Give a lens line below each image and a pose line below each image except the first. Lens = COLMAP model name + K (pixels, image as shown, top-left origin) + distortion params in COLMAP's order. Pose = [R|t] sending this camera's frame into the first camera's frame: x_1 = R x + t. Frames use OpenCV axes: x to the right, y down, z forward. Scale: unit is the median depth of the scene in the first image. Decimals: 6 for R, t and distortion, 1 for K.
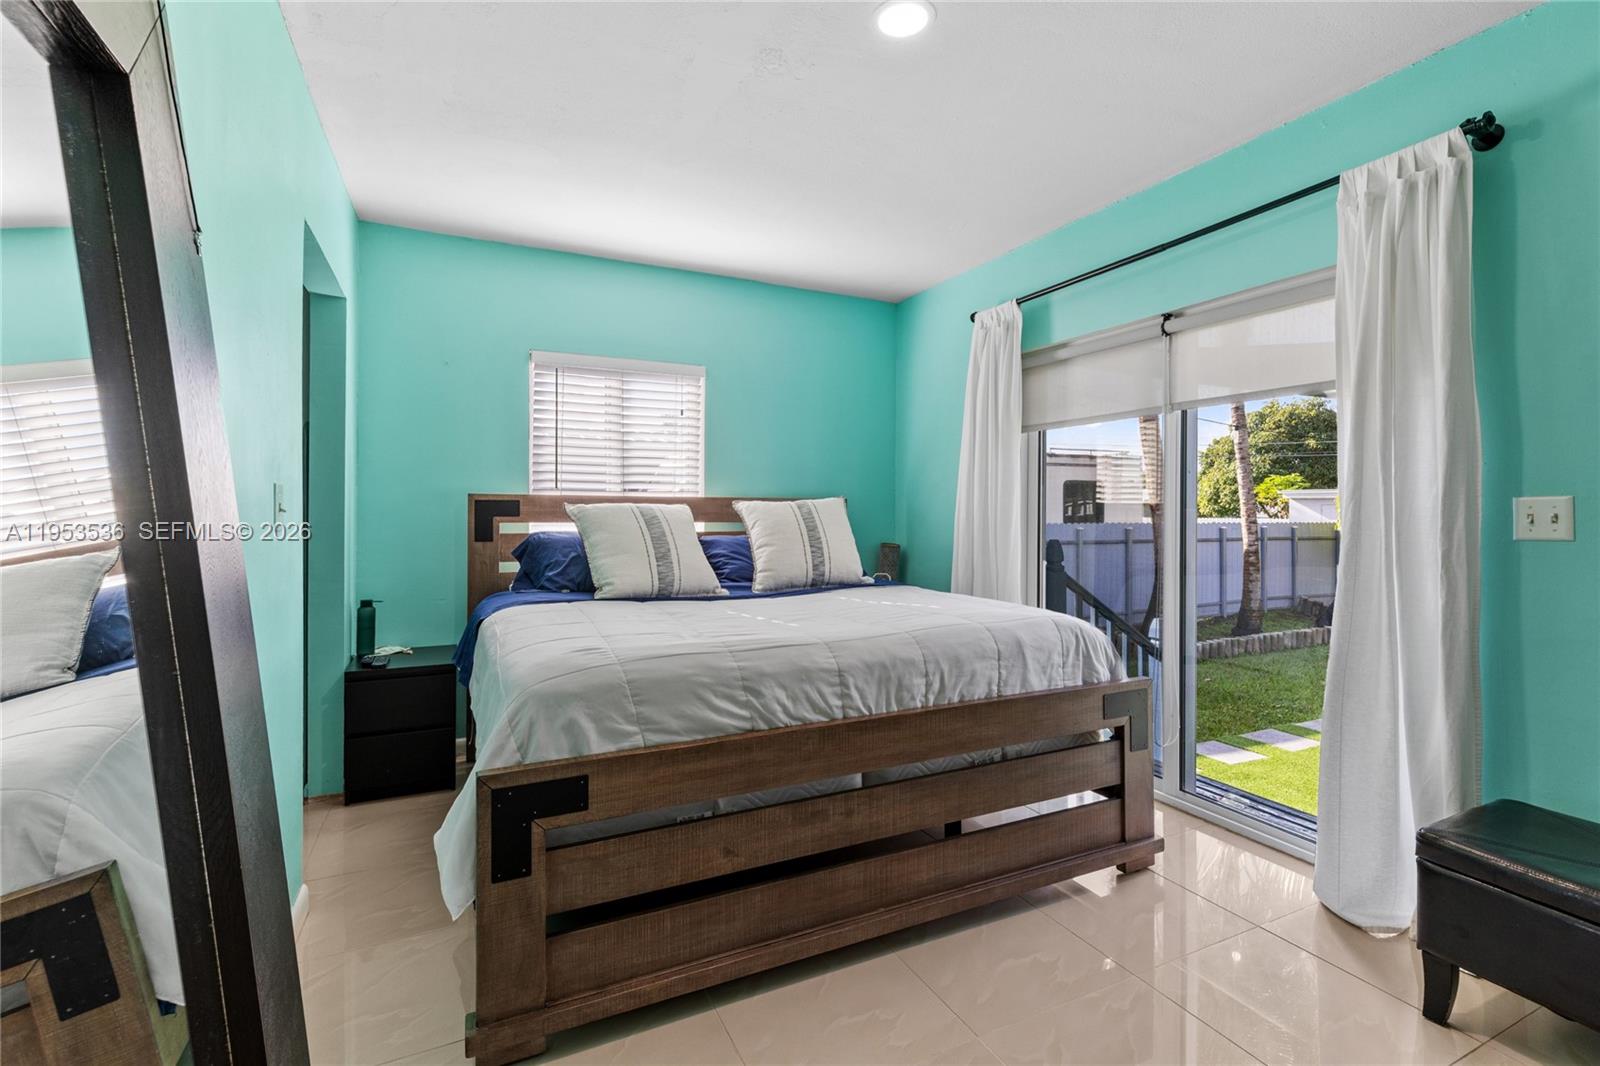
lens RADIAL K [[713.0, 0, 821.4], [0, 713.0, 511.9], [0, 0, 1]] dist [0.016250, -0.007932]
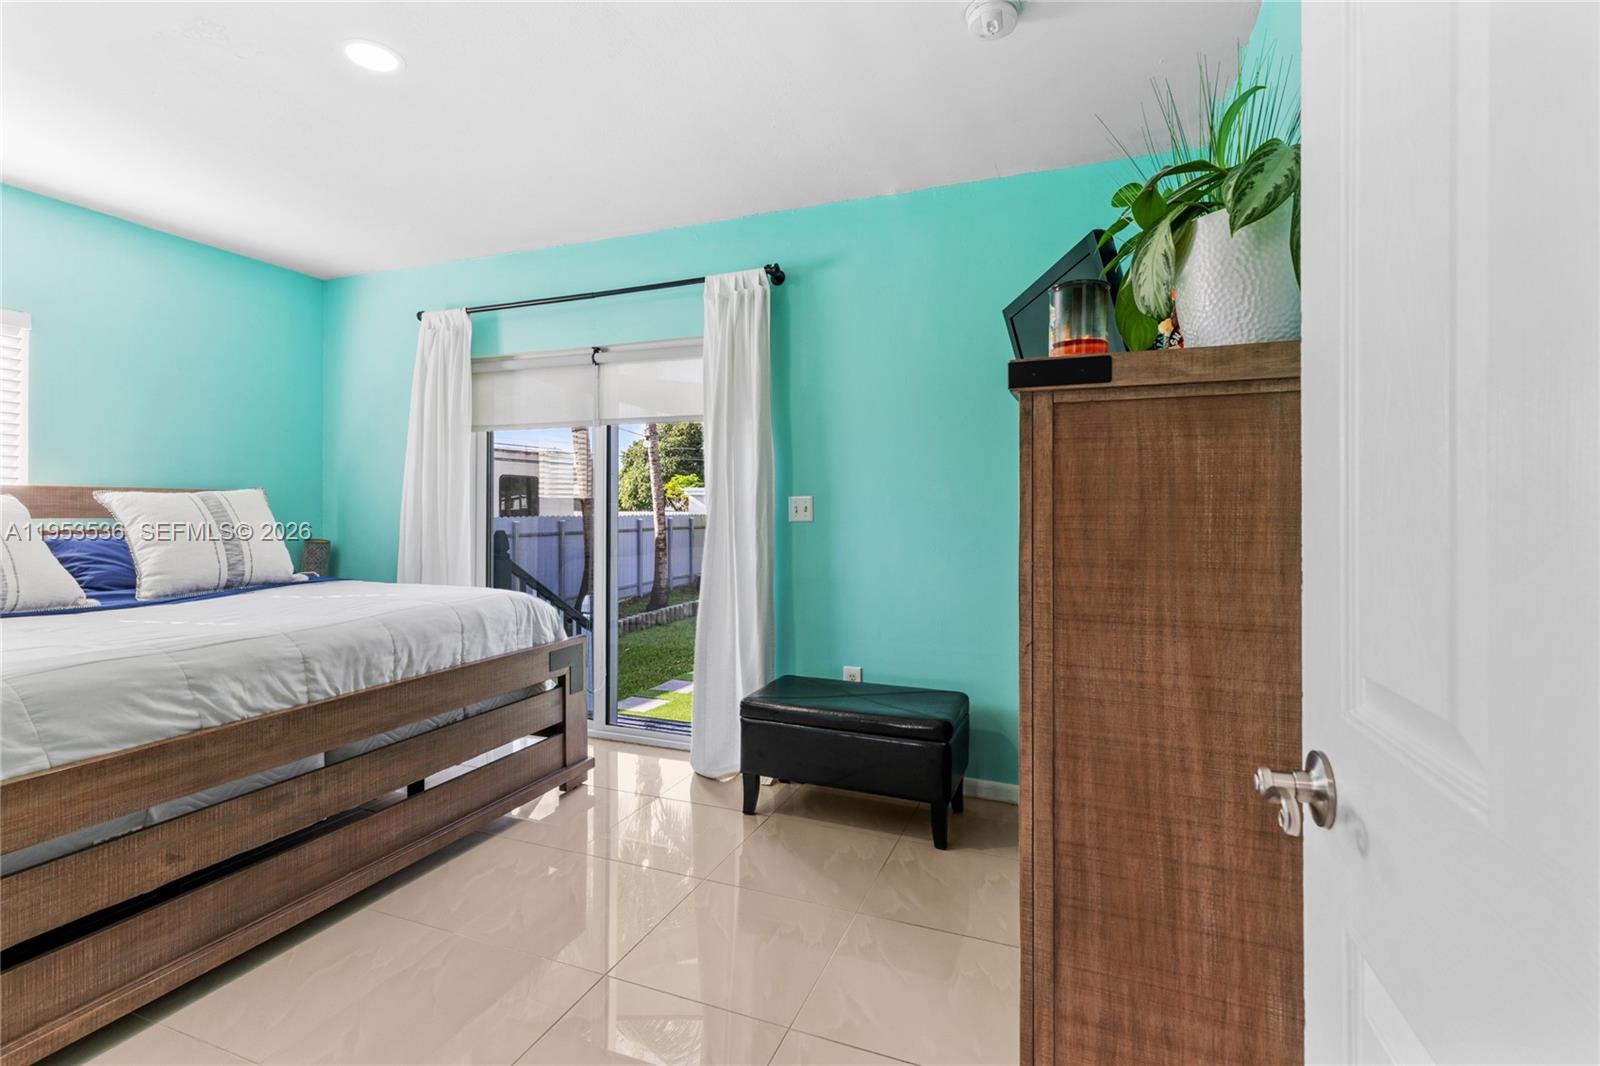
lens RADIAL K [[728.7, 0, 797.5], [0, 728.7, 510.3], [0, 0, 1]] dist [0.003563, 0.000038]
pose [[0.750316, -0.003771, 0.661069, -0.107441], [0.000112, 0.999984, 0.005577, 0.002116], [-0.661080, -0.004111, 0.750305, -0.211117]]
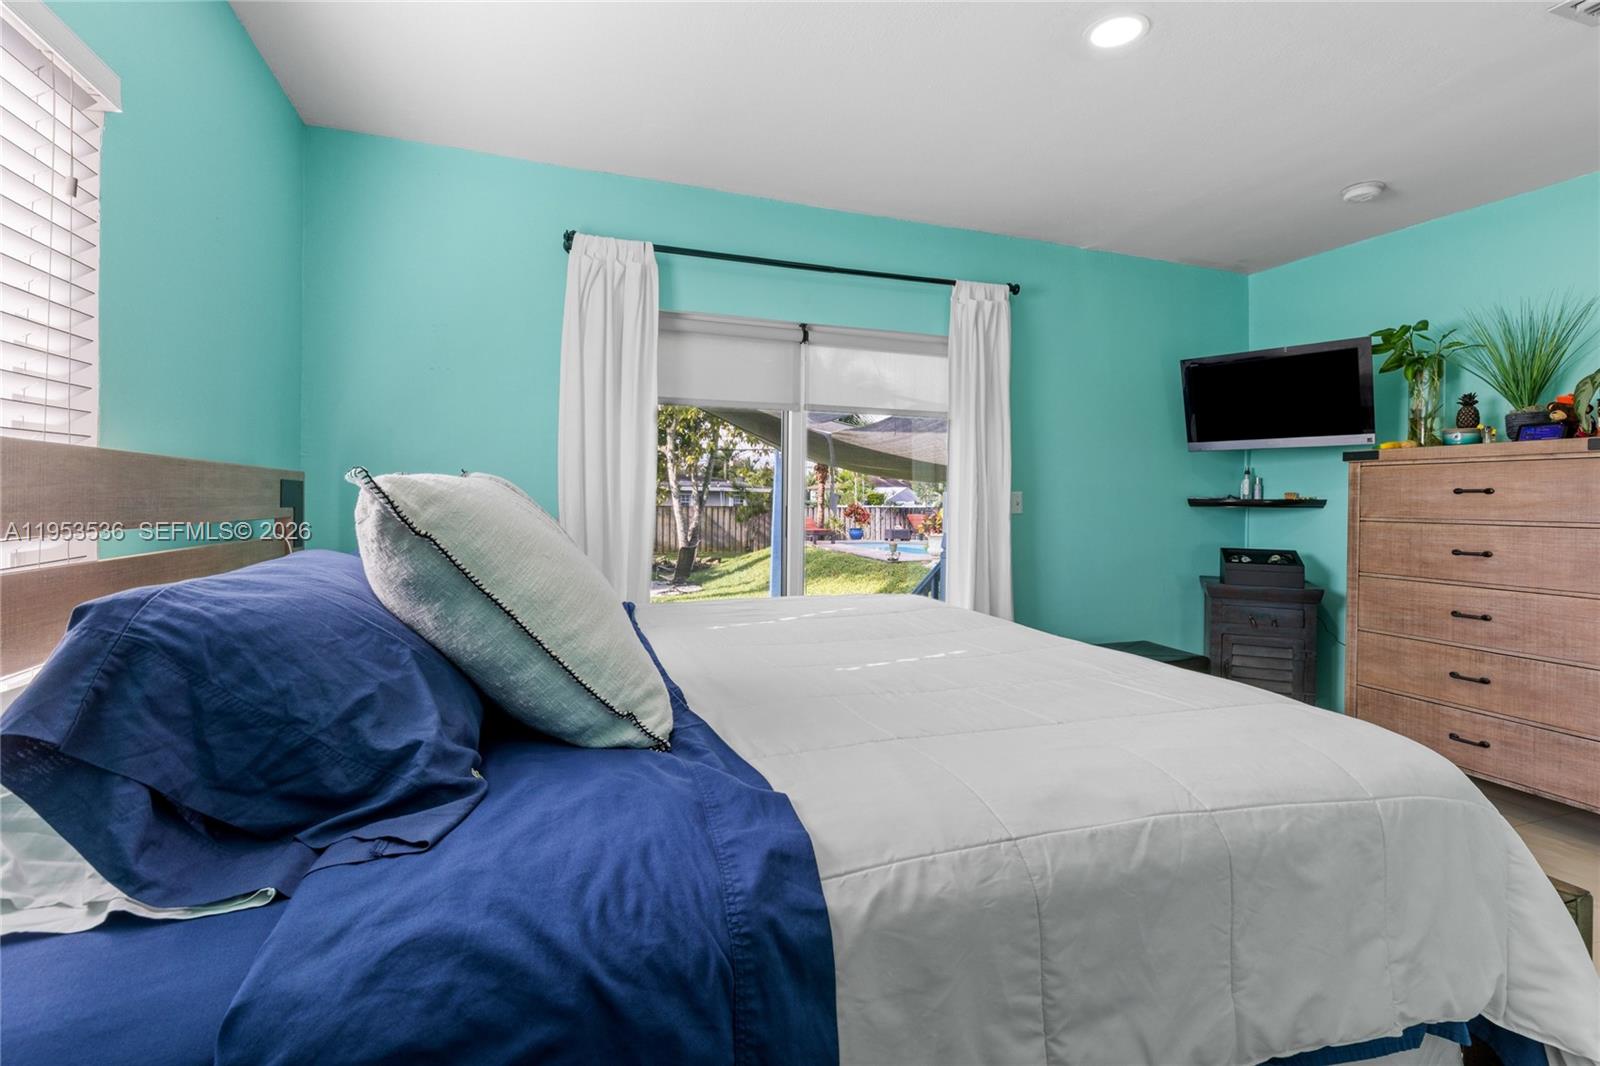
lens RADIAL K [[728.7, 0, 797.5], [0, 728.7, 510.3], [0, 0, 1]] dist [0.003563, 0.000038]
pose [[0.124891, -0.013406, 0.992080, -0.737993], [-0.005650, 0.999883, 0.014222, 0.002883], [-0.992154, -0.007381, 0.124800, 0.955700]]
